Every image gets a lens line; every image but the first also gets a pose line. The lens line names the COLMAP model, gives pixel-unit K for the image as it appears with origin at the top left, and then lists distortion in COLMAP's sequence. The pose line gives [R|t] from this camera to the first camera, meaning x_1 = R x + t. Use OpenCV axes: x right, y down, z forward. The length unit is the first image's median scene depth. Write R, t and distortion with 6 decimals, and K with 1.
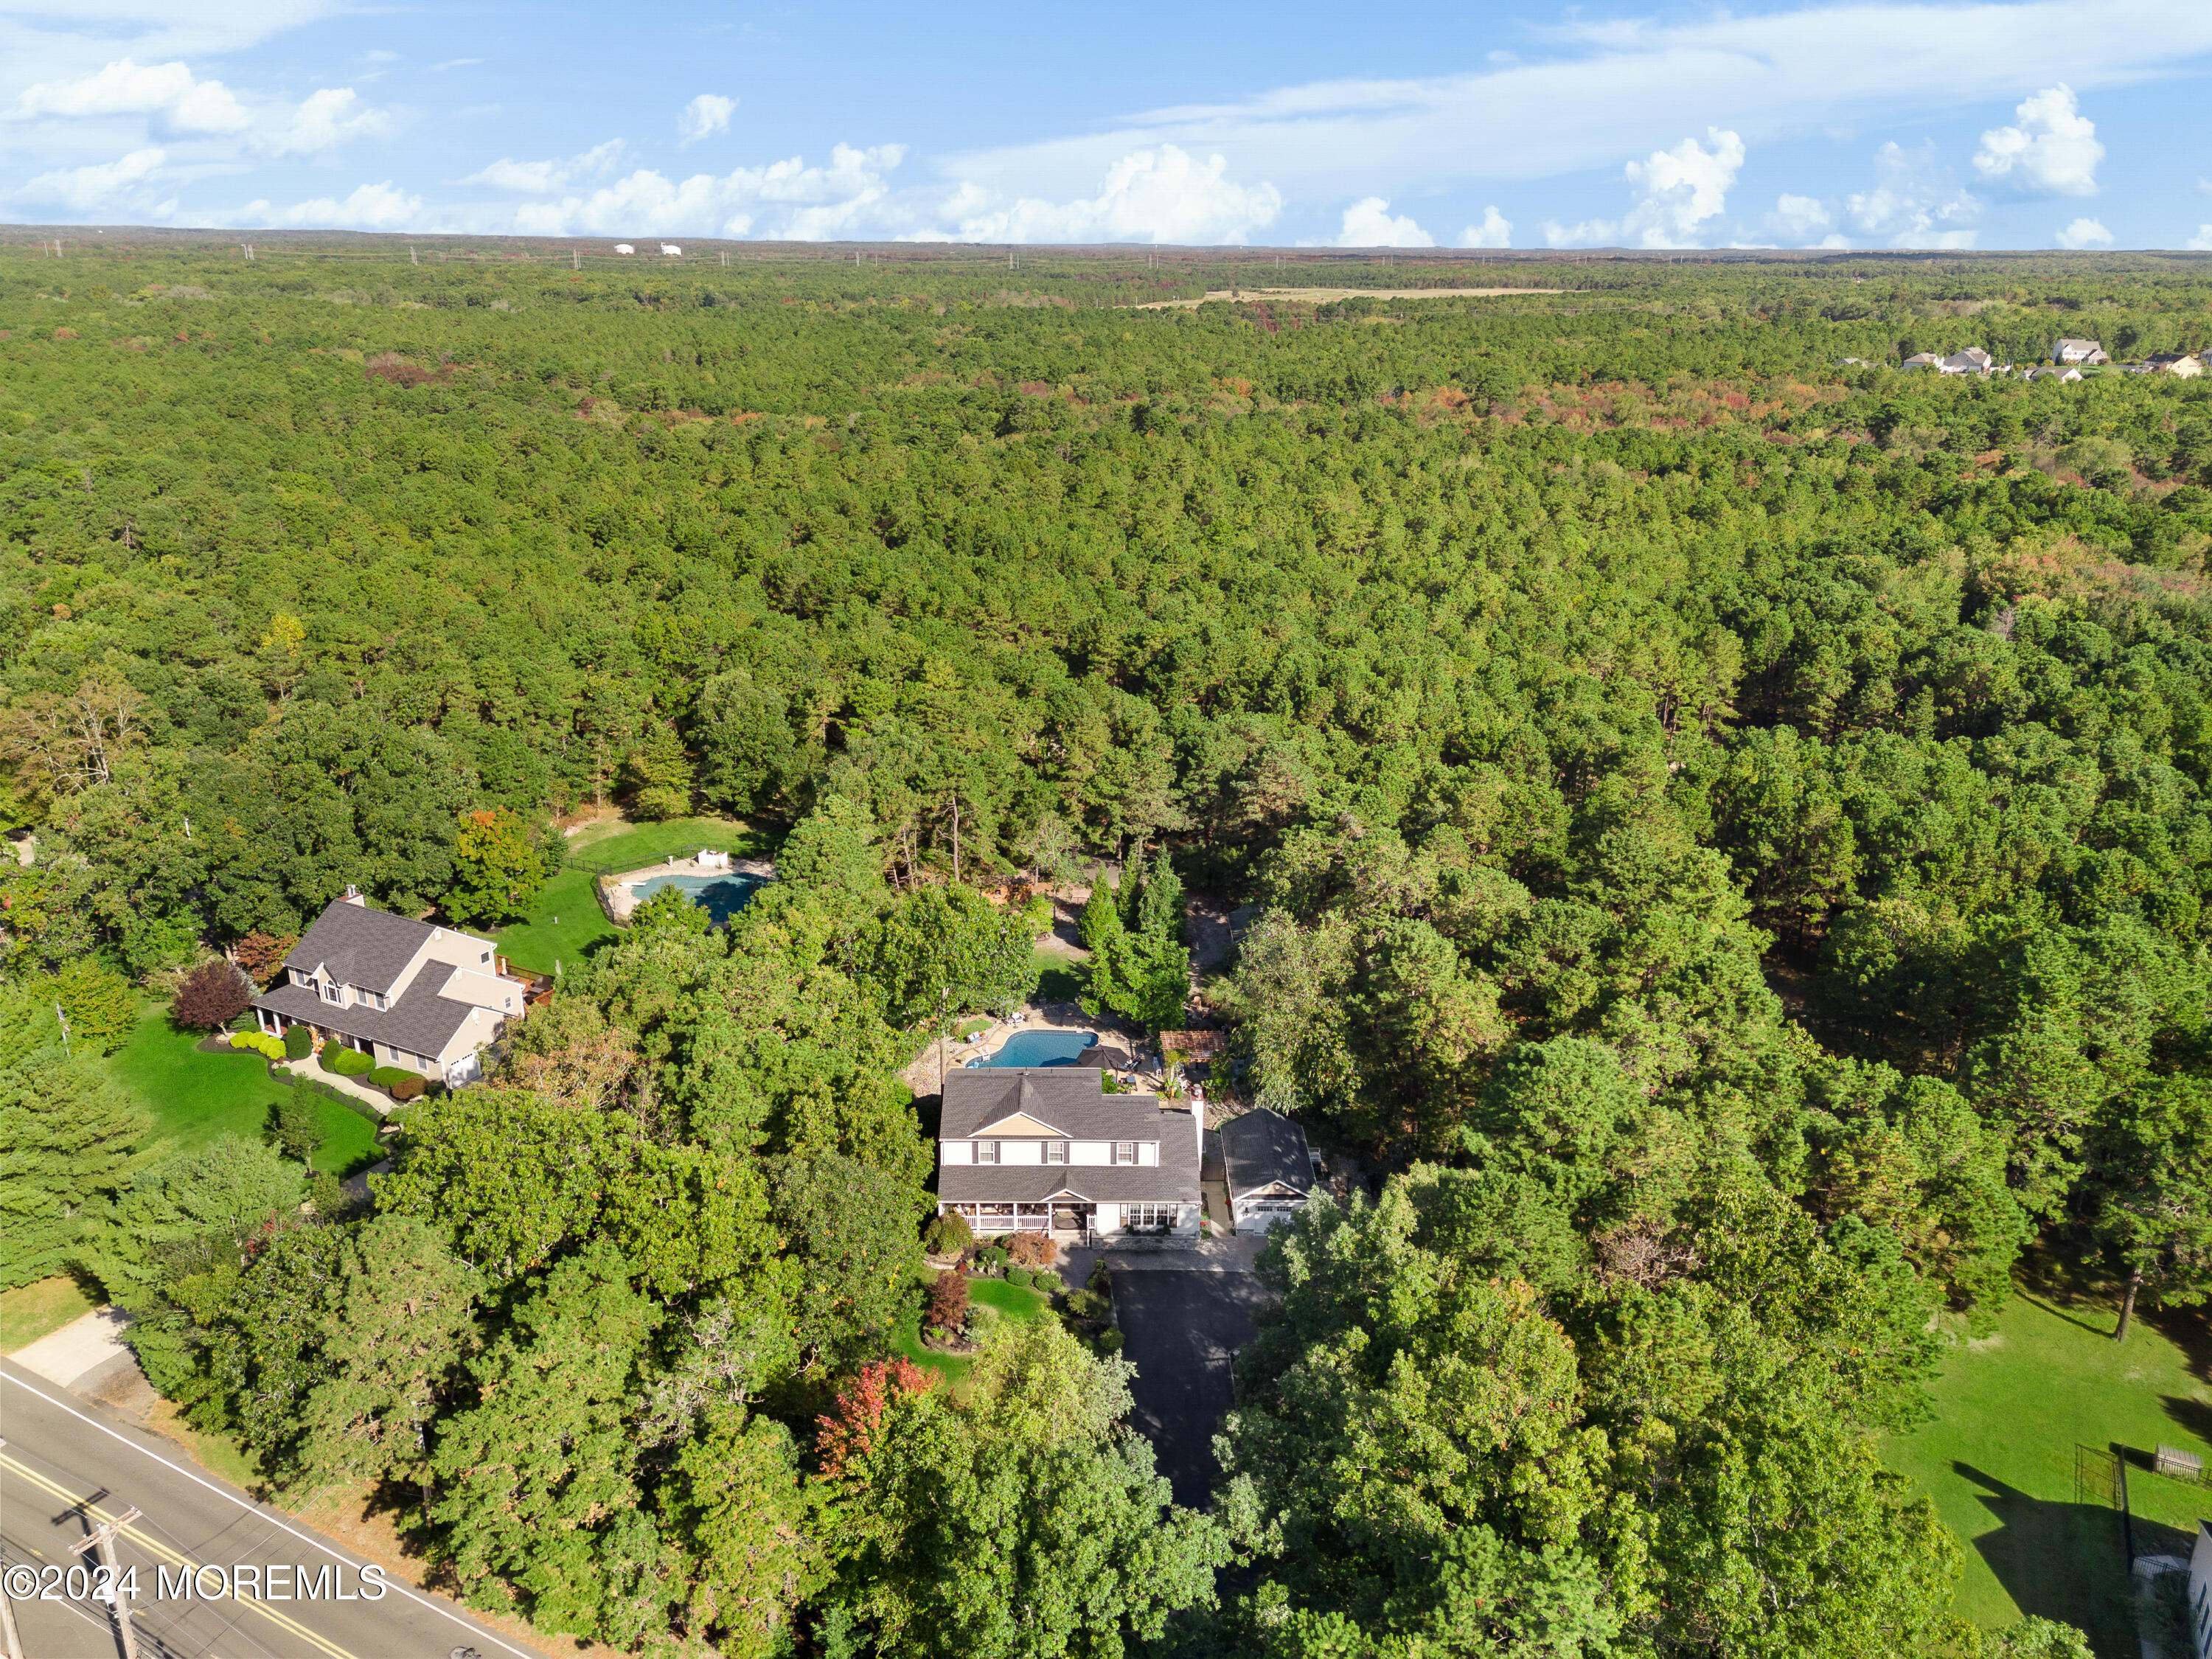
lens RADIAL K [[1643.6, 0, 1106.0], [0, 1643.6, 829.5], [0, 0, 1]] dist [0.135462, -0.000400]
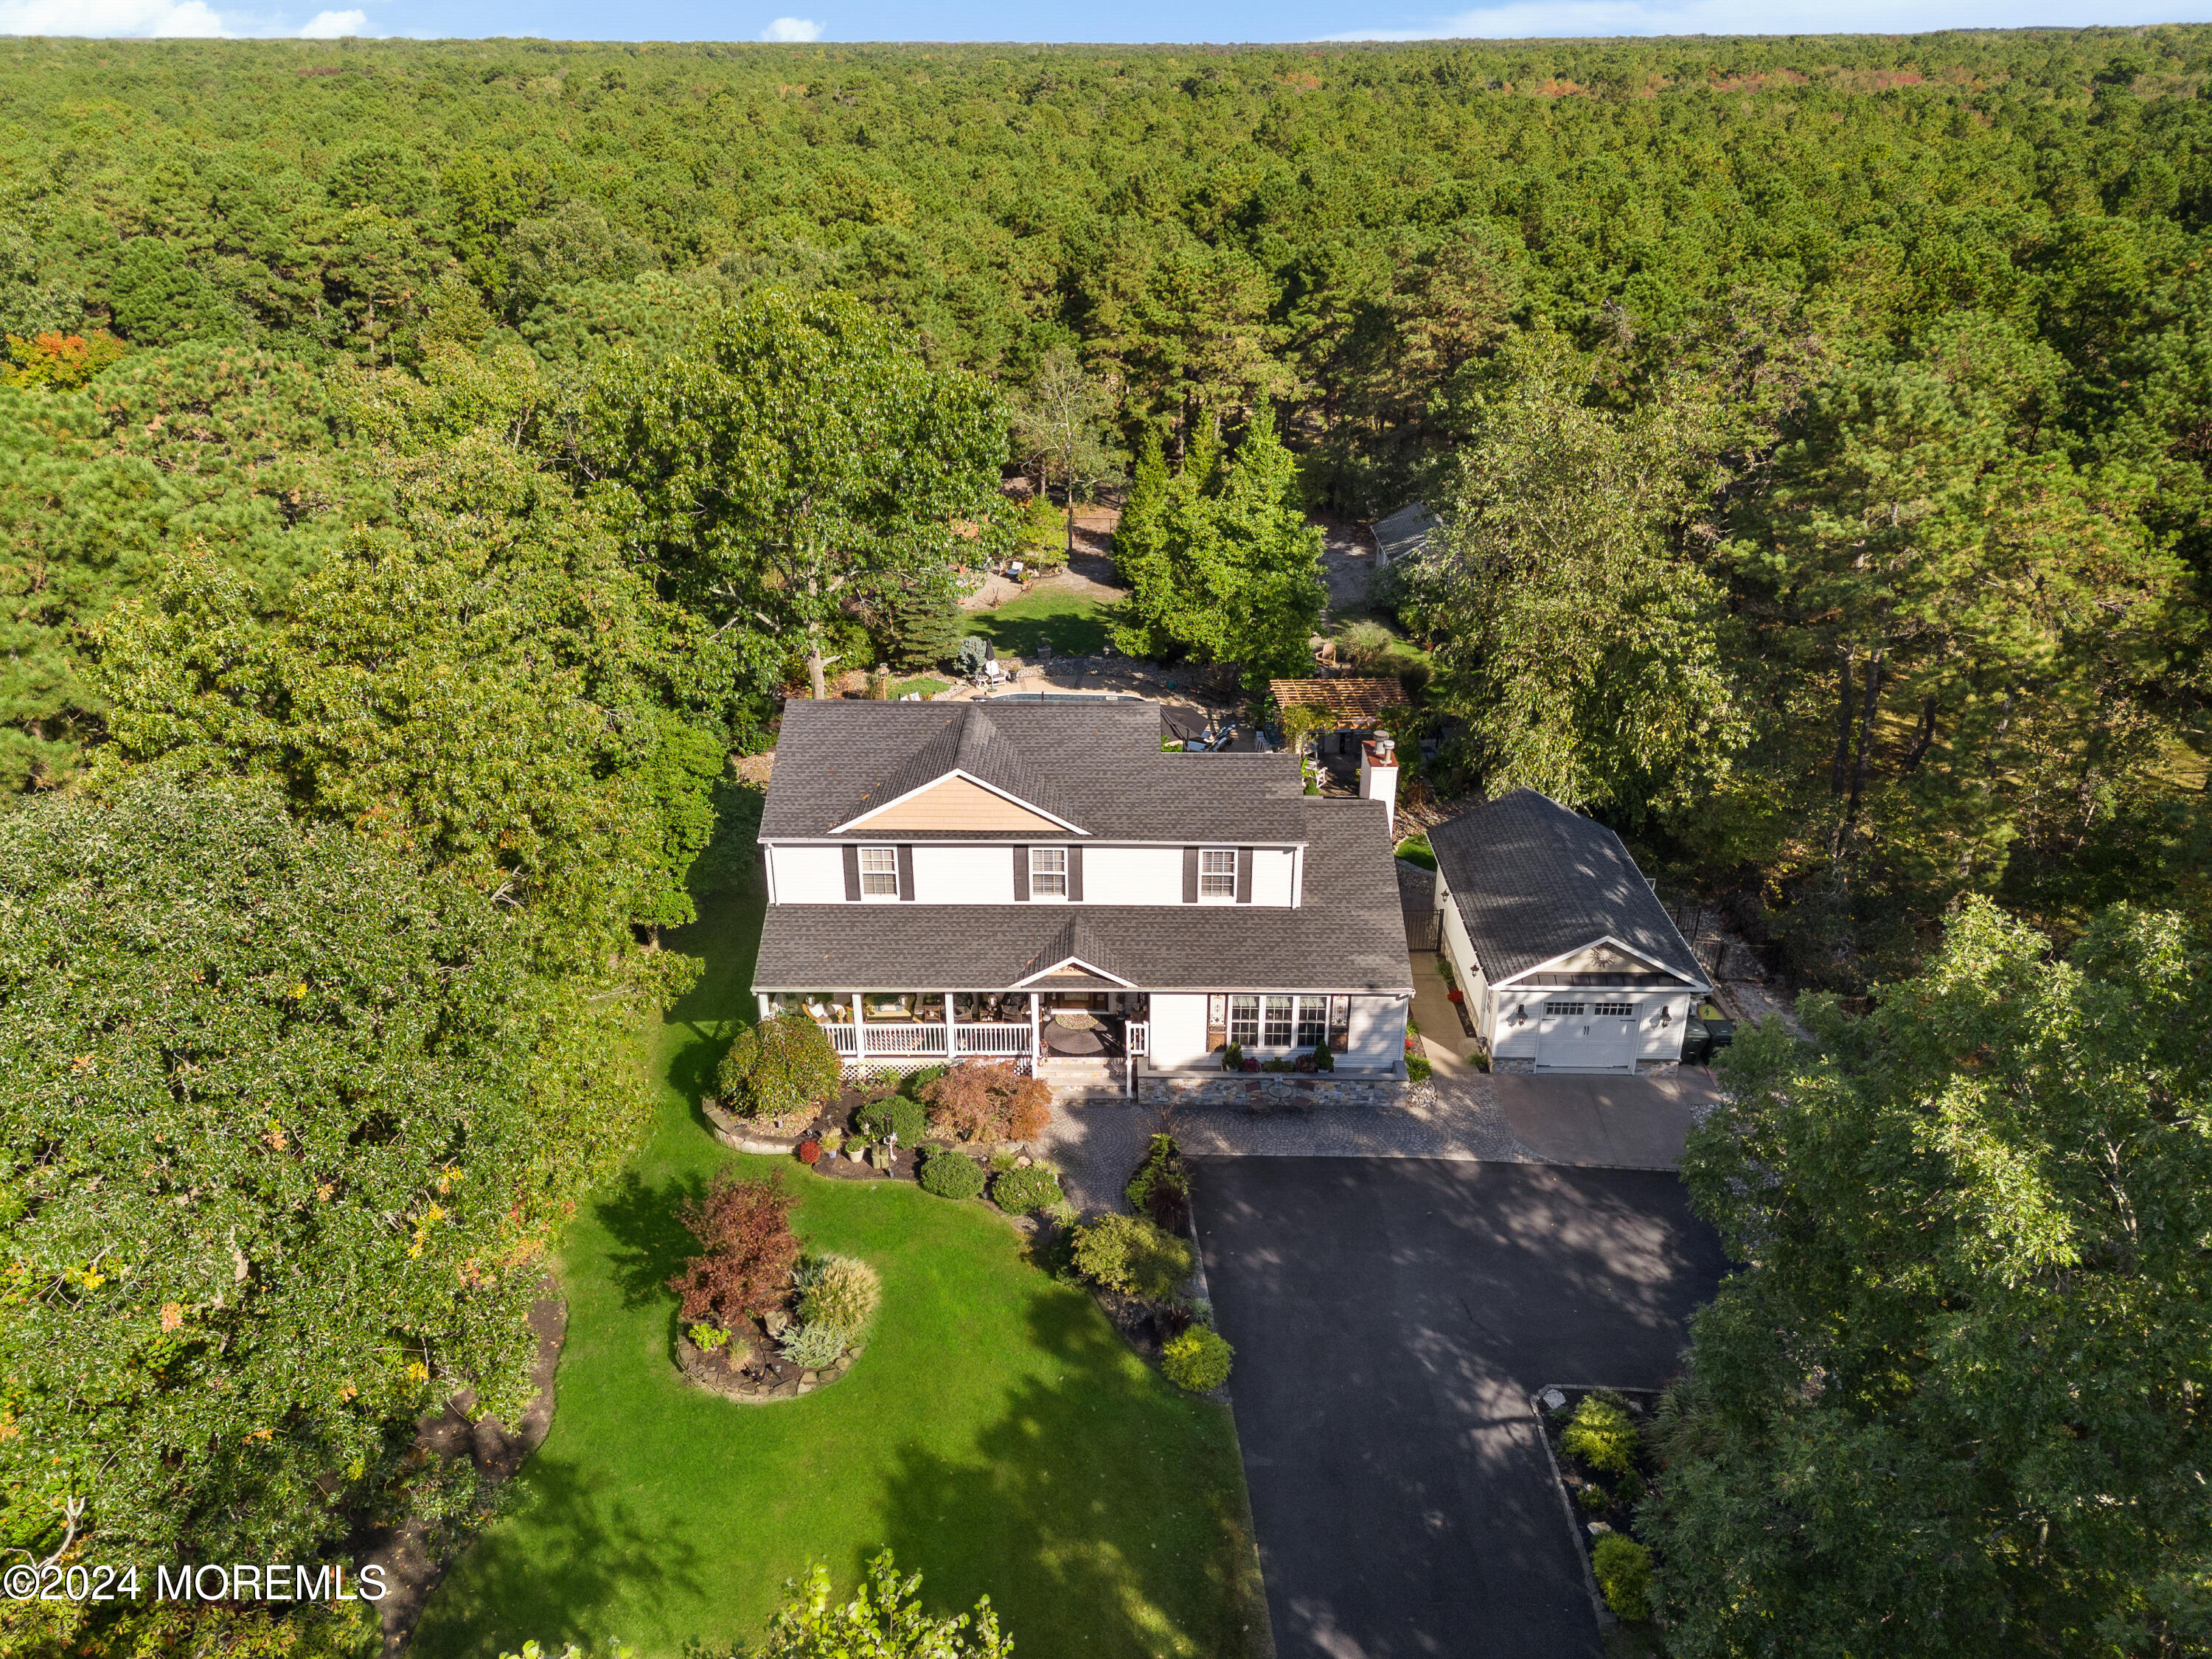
lens RADIAL K [[1643.6, 0, 1106.0], [0, 1643.6, 829.5], [0, 0, 1]] dist [0.135462, -0.000400]
pose [[0.999658, -0.003631, -0.025917, -0.005767], [0.006052, 0.995558, 0.093960, 0.146633], [0.025461, -0.094085, 0.995239, 0.597666]]
